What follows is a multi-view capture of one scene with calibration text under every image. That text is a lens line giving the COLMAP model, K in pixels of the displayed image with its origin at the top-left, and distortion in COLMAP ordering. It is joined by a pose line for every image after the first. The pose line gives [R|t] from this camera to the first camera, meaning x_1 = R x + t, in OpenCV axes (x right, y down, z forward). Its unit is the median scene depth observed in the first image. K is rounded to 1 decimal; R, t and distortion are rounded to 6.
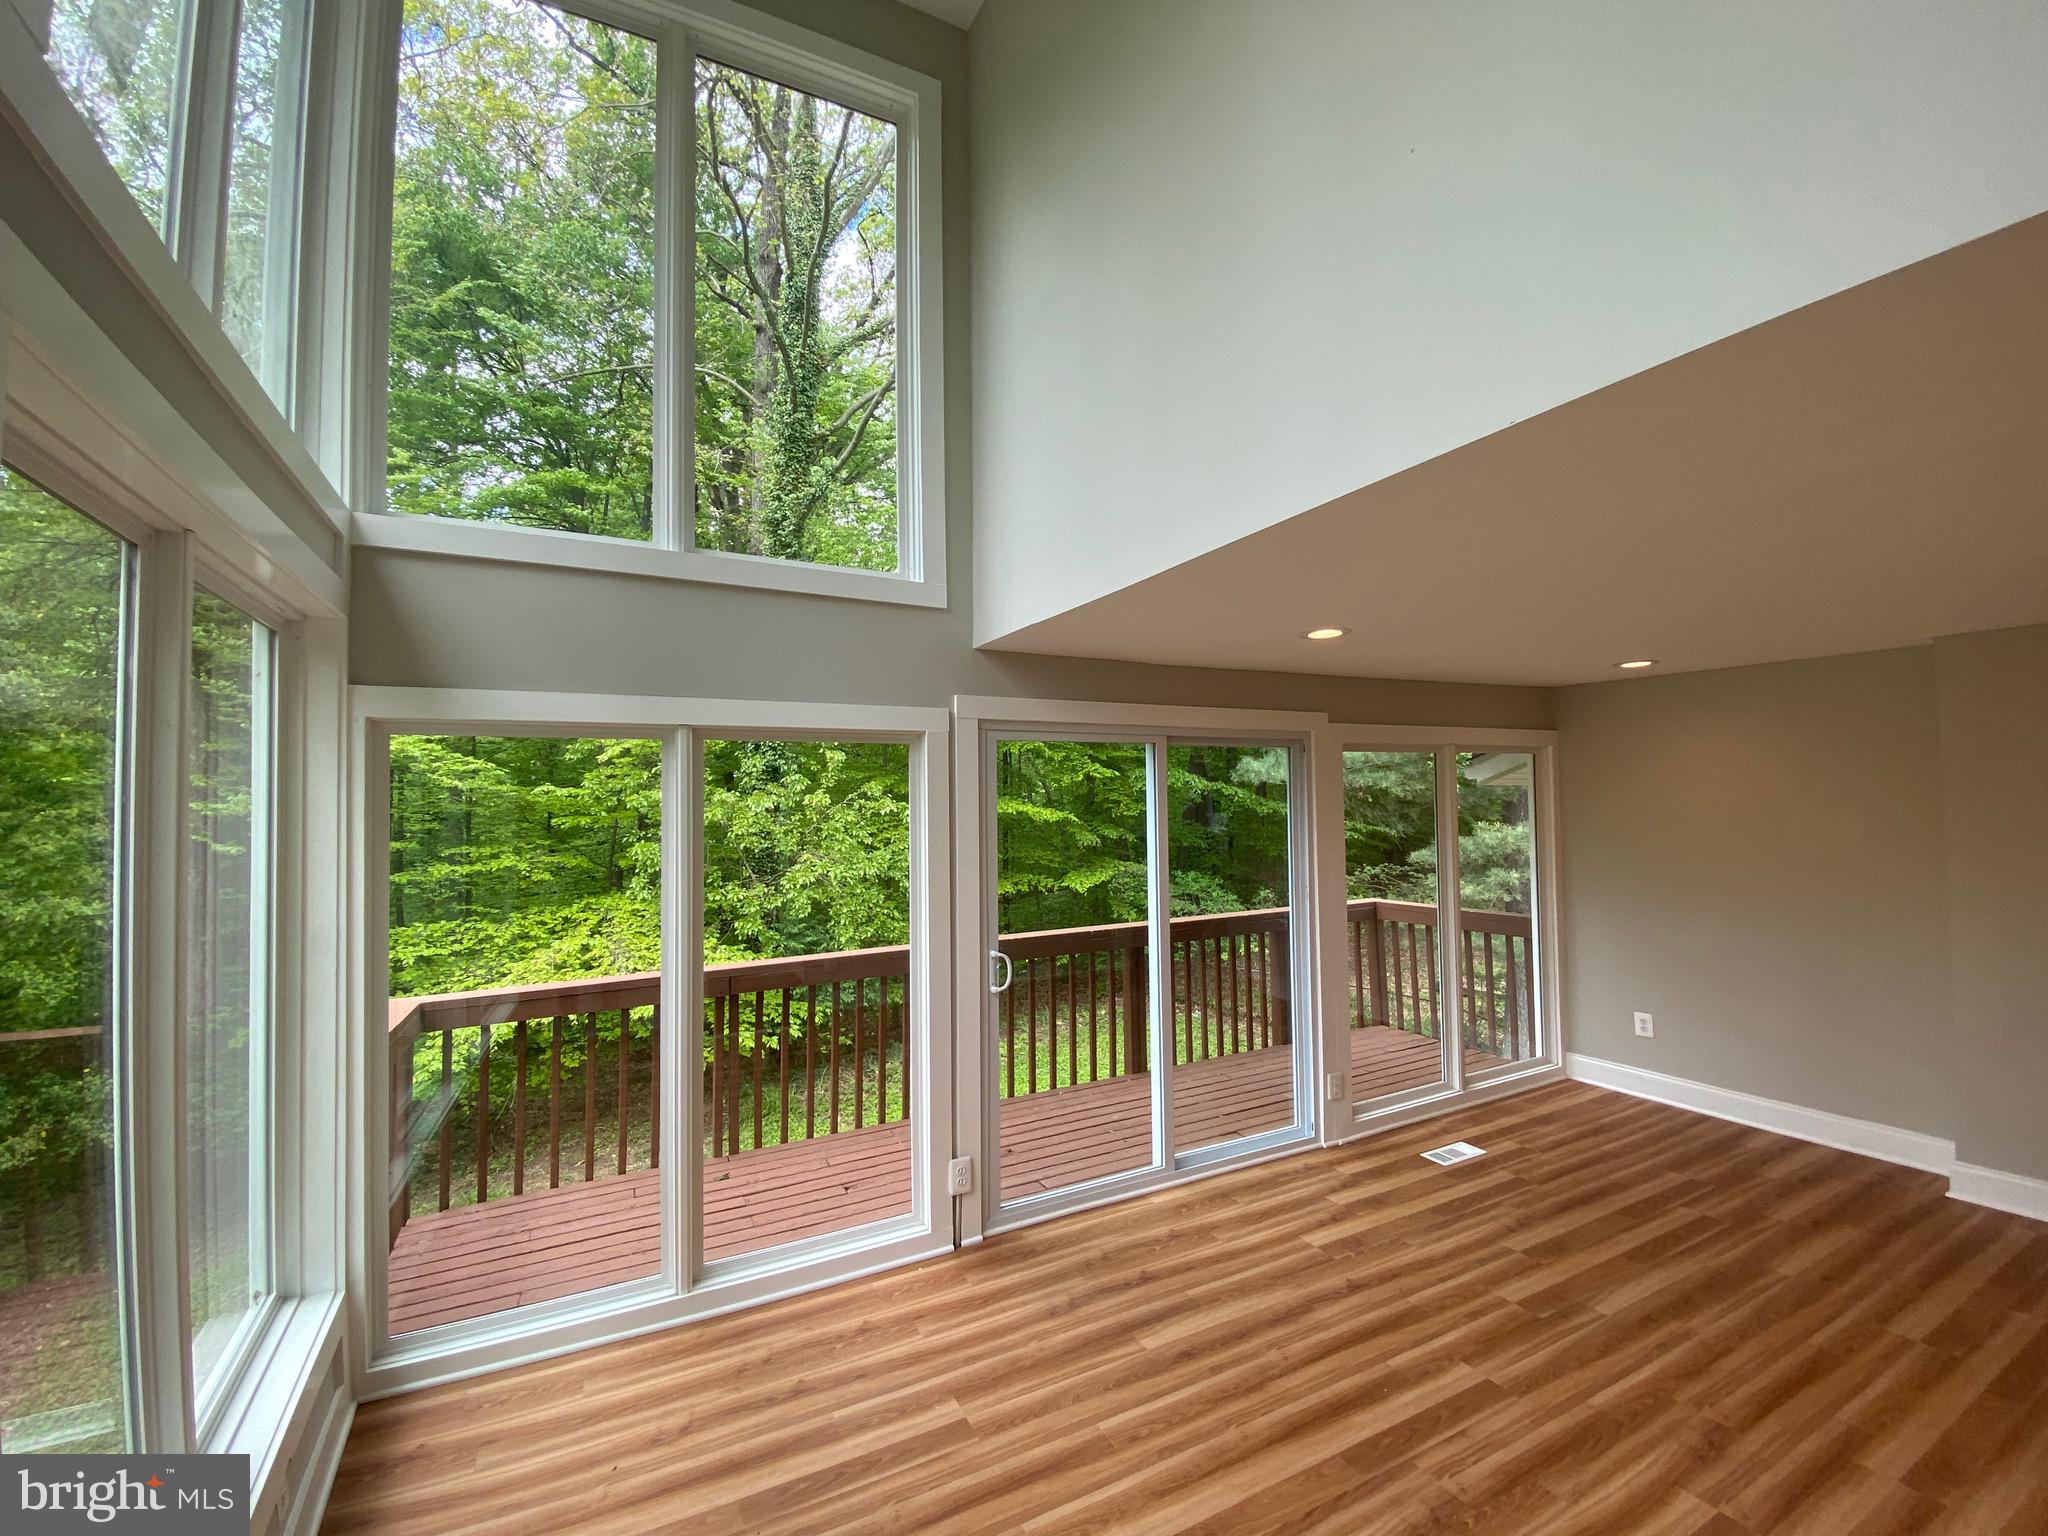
lens RADIAL K [[829.8, 0, 1016.1], [0, 829.8, 764.5], [0, 0, 1]] dist [0.003763, -0.012066]
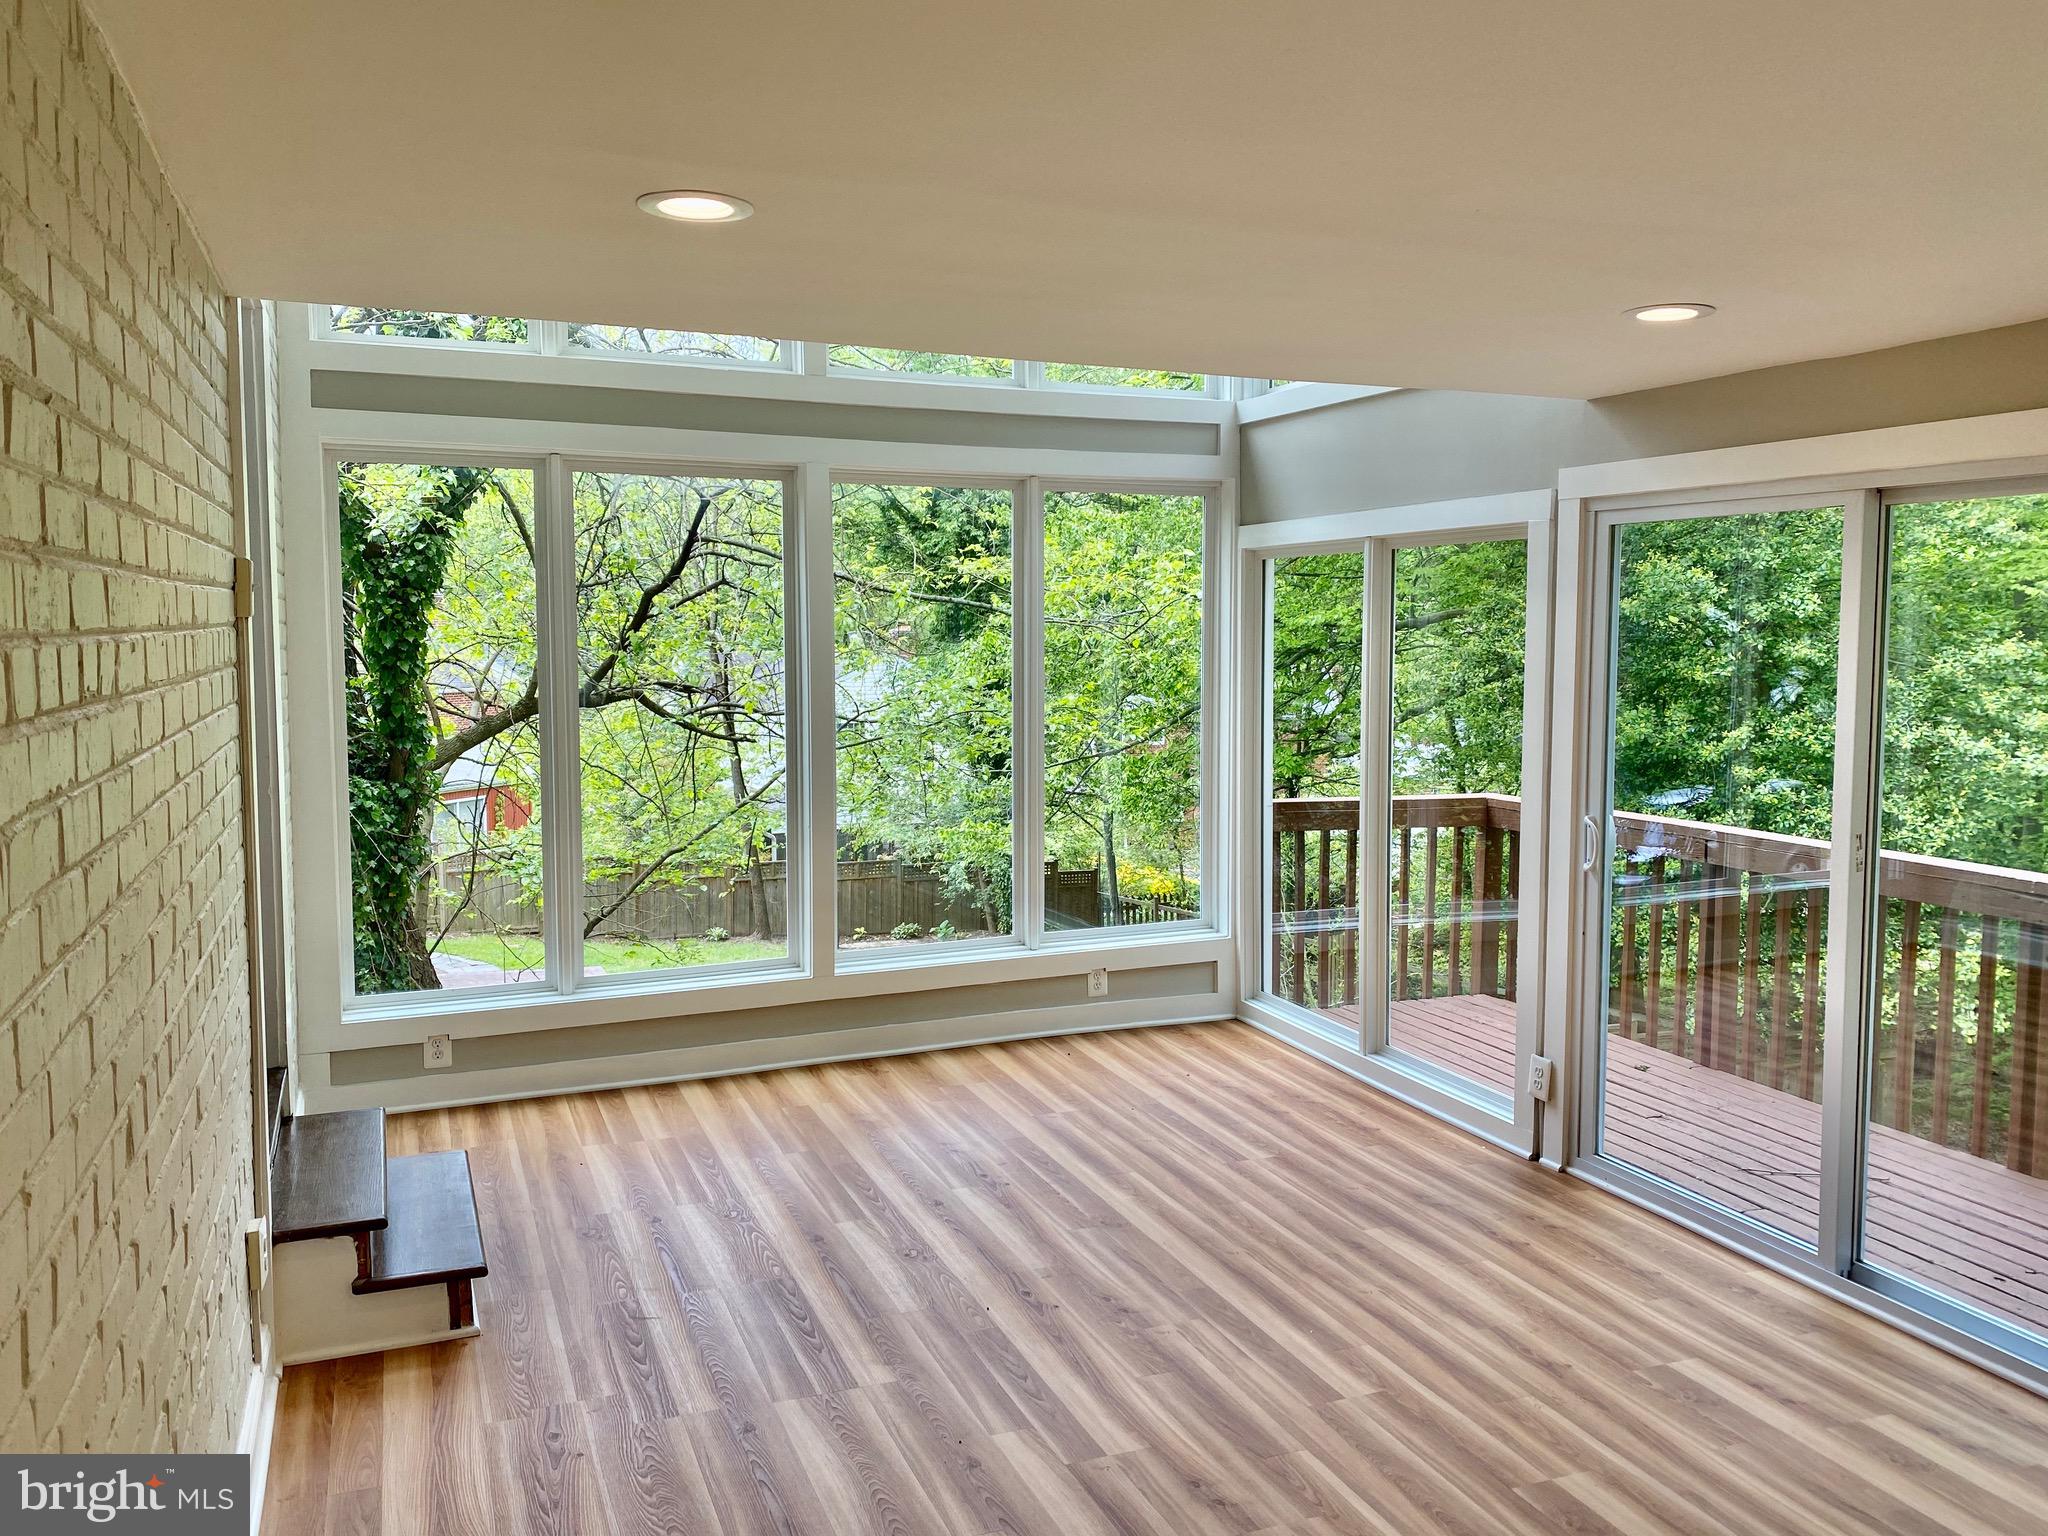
lens RADIAL K [[1549.4, 0, 1013.2], [0, 1549.4, 753.9], [0, 0, 1]] dist [0.047412, -0.054862]
pose [[-0.081584, 0.098239, -0.991813, 1.321020], [0.041823, 0.994591, 0.095074, 0.017098], [0.995789, -0.033724, -0.085251, 0.577771]]
